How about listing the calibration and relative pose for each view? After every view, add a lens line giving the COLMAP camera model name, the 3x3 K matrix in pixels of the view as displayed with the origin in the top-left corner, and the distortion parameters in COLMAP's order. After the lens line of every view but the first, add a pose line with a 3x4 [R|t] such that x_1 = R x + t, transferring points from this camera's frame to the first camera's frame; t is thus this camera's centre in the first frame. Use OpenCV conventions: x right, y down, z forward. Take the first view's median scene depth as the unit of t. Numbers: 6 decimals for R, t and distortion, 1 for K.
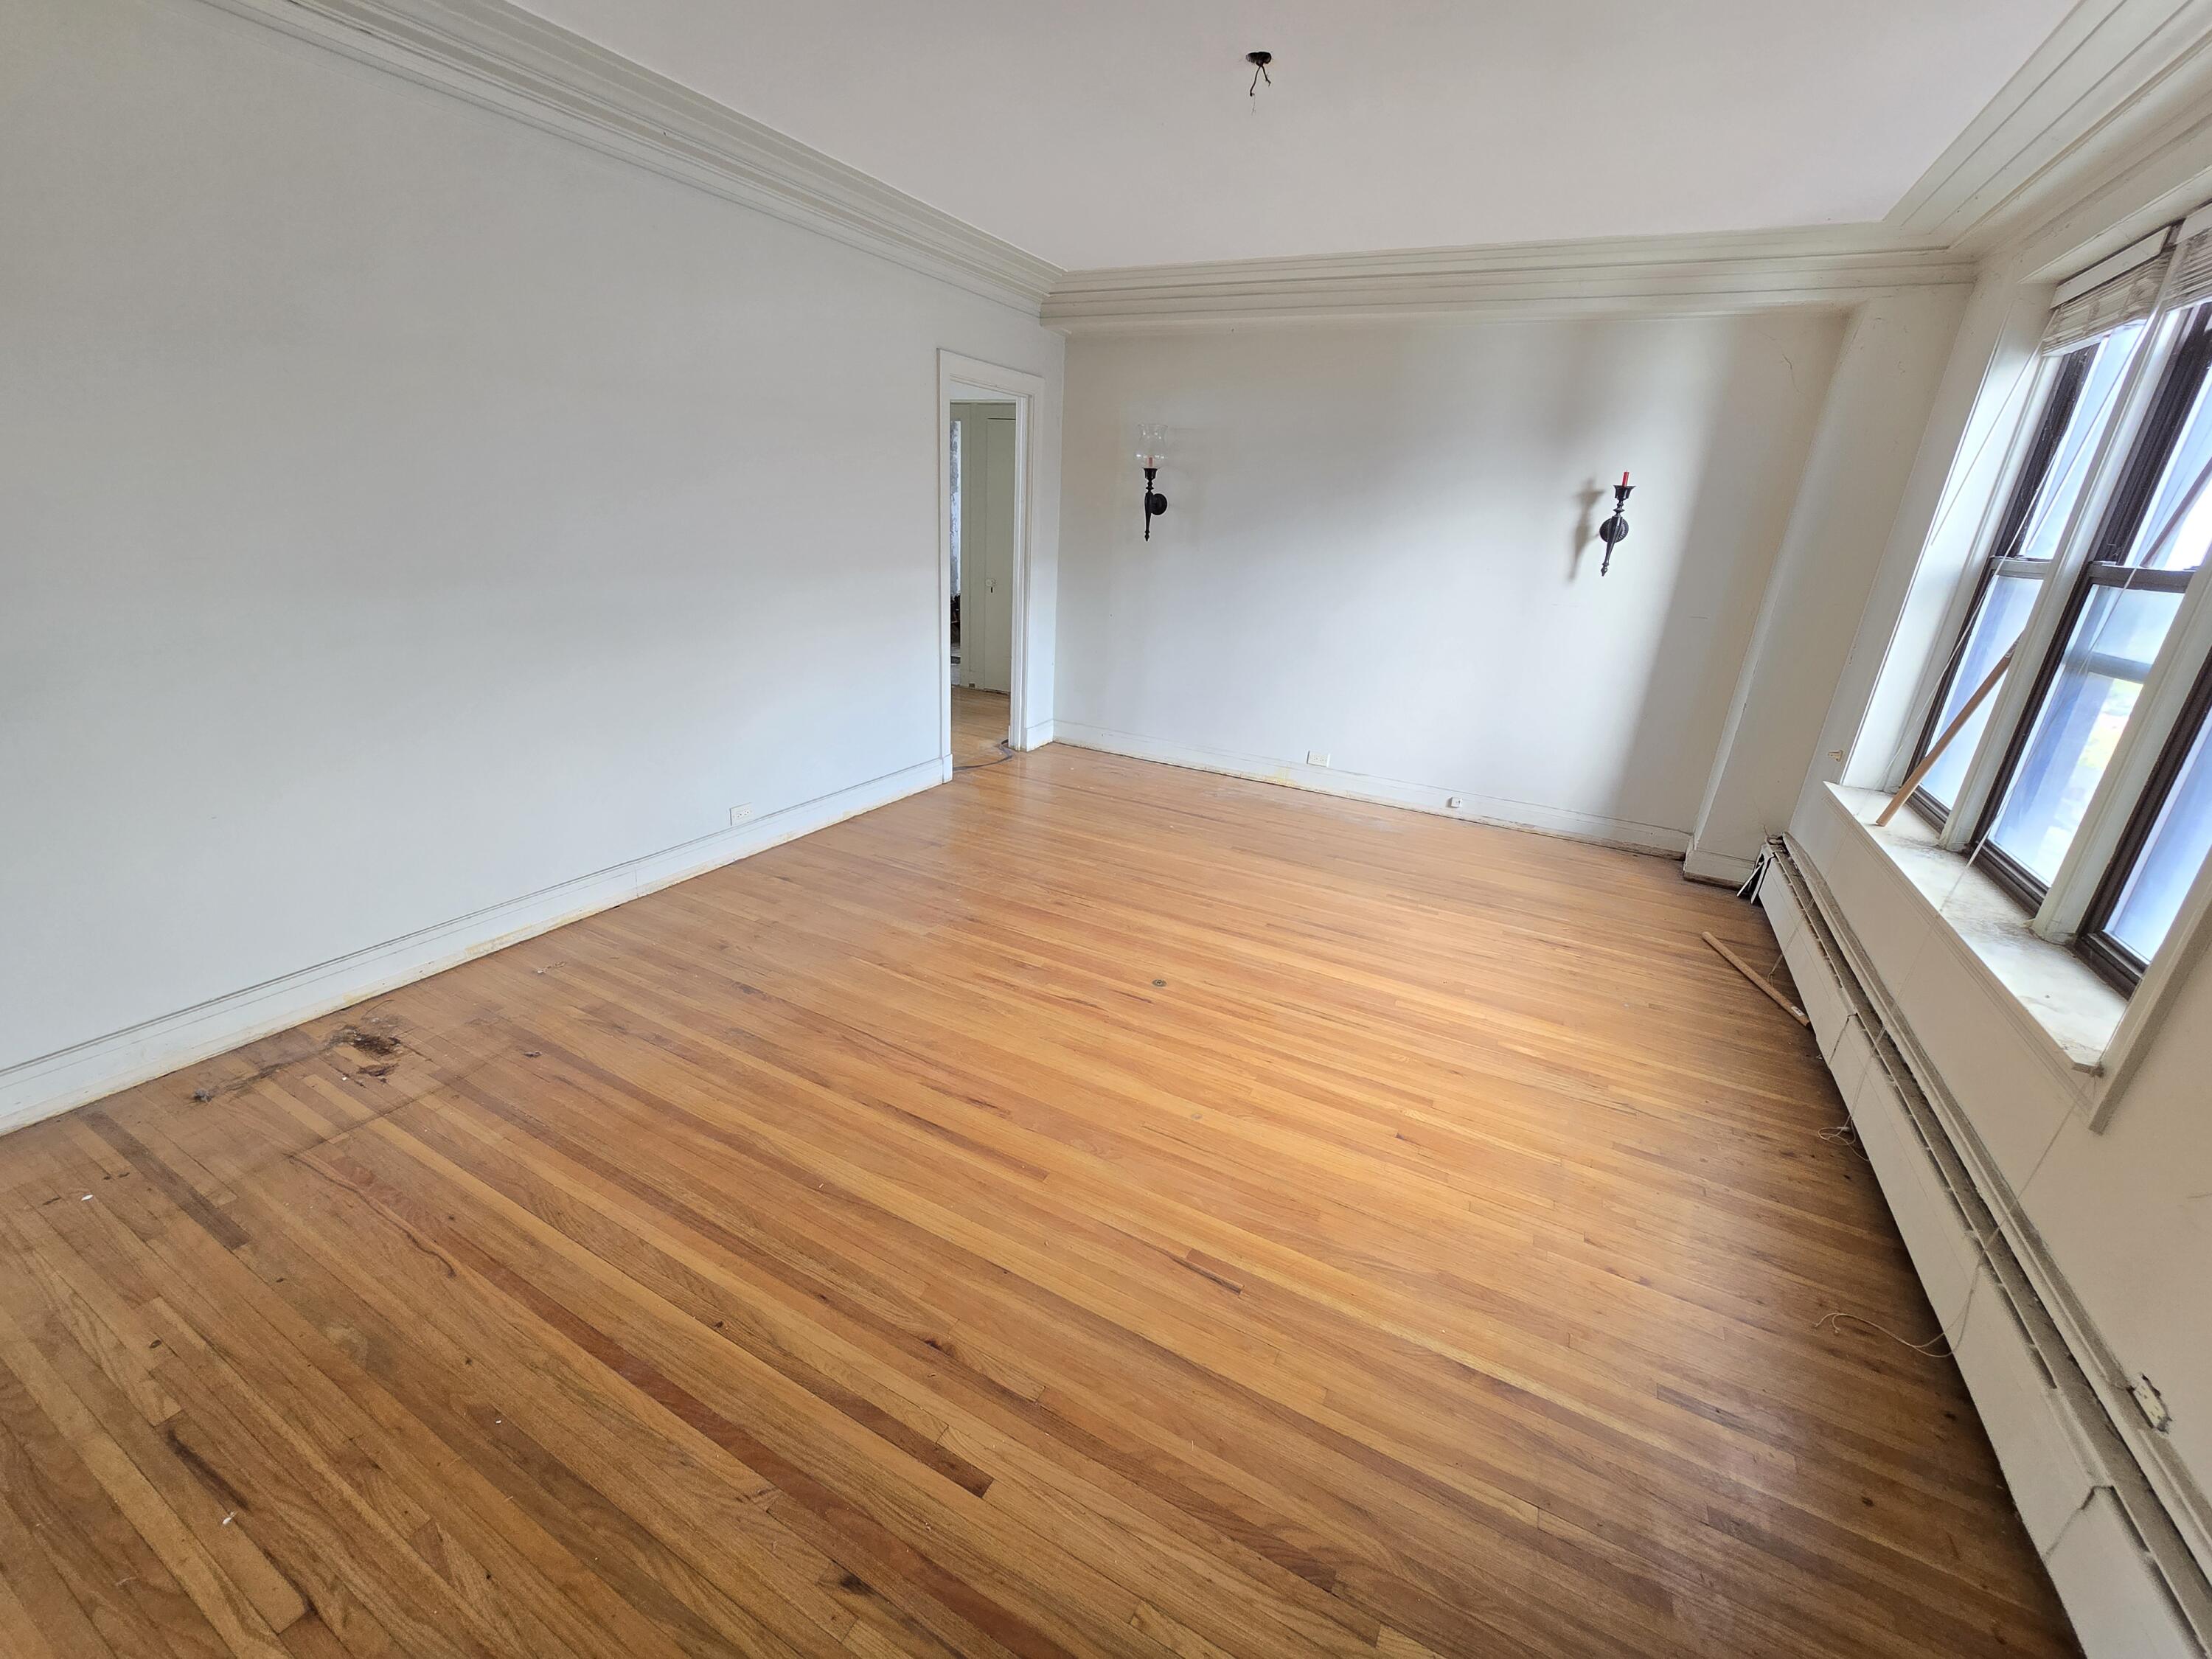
lens RADIAL K [[903.8, 0, 1094.6], [0, 903.8, 838.7], [0, 0, 1]] dist [-0.001132, 0.002245]
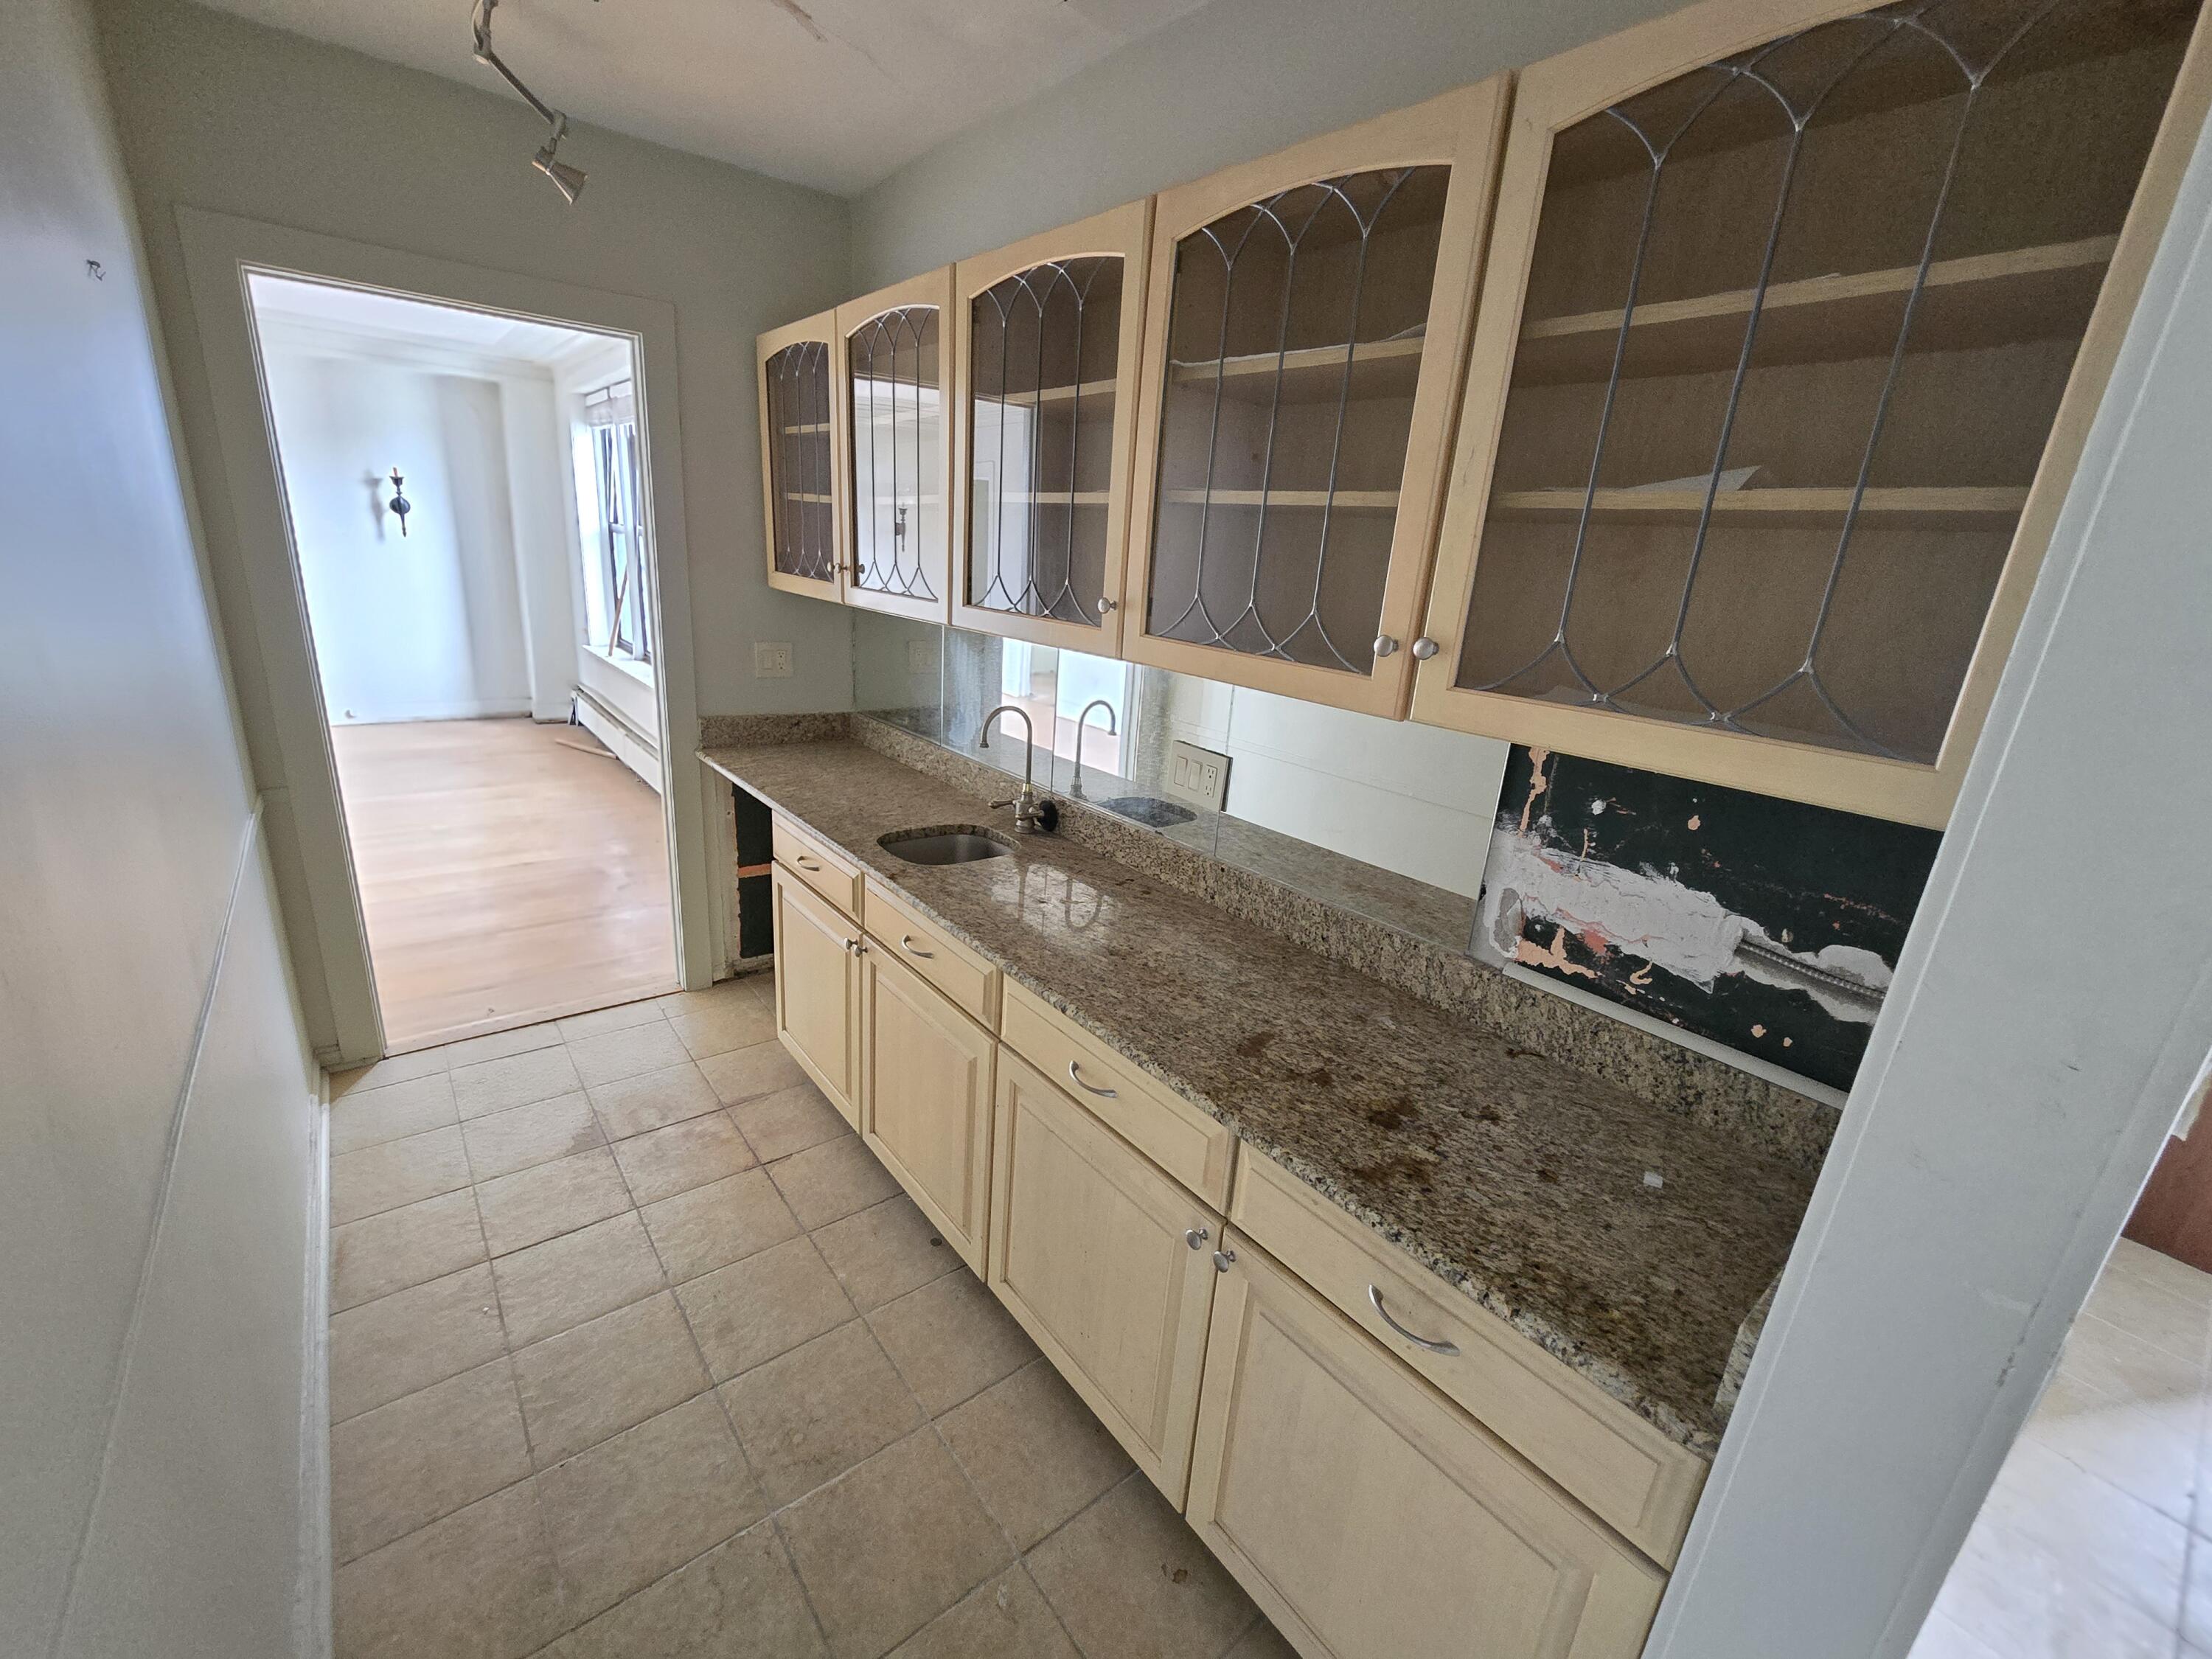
lens RADIAL K [[903.8, 0, 1112.0], [0, 903.8, 839.8], [0, 0, 1]] dist [-0.001132, 0.002245]
pose [[0.385898, -0.292193, 0.875046, -0.476062], [0.269169, 0.942907, 0.196149, 0.219898], [-0.882401, 0.159841, 0.442515, -0.662378]]
